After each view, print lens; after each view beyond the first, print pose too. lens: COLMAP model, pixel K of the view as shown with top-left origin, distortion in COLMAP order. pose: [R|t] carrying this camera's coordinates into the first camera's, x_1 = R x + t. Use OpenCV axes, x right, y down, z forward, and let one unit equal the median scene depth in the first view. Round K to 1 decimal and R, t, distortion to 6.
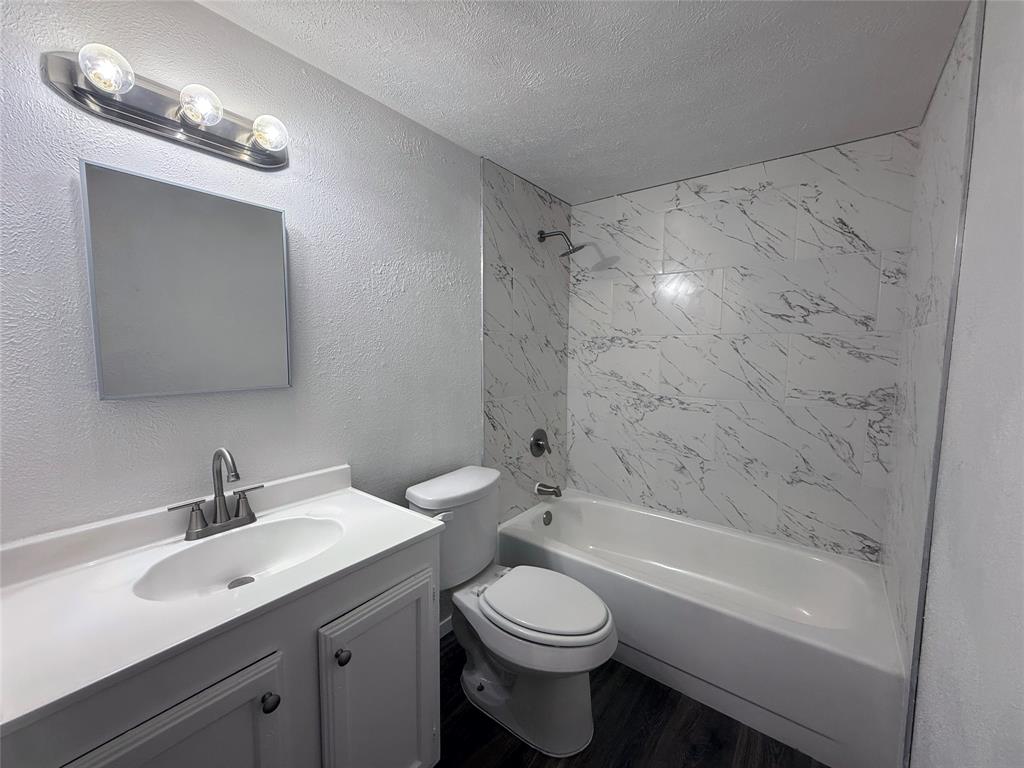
lens RADIAL K [[410.7, 0, 512.0], [0, 410.7, 384.0], [0, 0, 1]] dist [-0.000851, -0.000221]
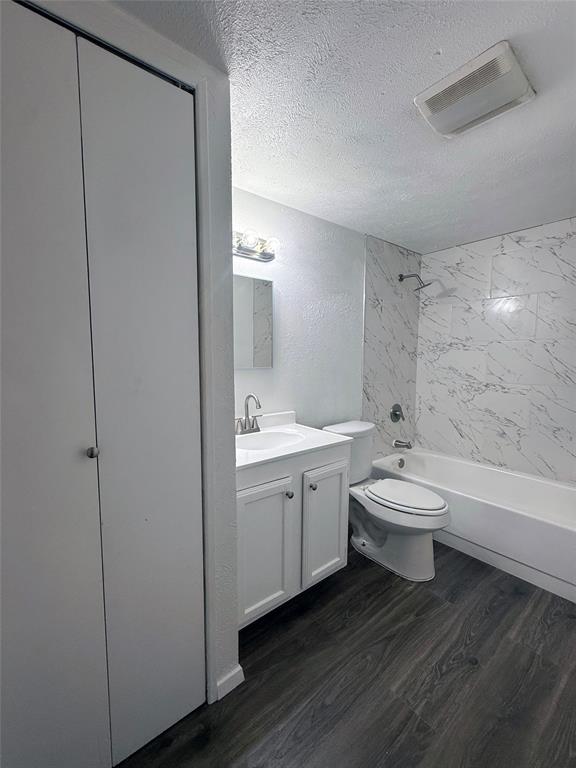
lens RADIAL K [[308.0, 0, 282.5], [0, 308.0, 380.2], [0, 0, 1]] dist [-0.000851, -0.000221]
pose [[0.967011, 0.018108, -0.254091, -0.057926], [-0.019624, 0.999802, -0.003433, 0.036560], [0.253979, 0.008306, 0.967174, -0.227737]]
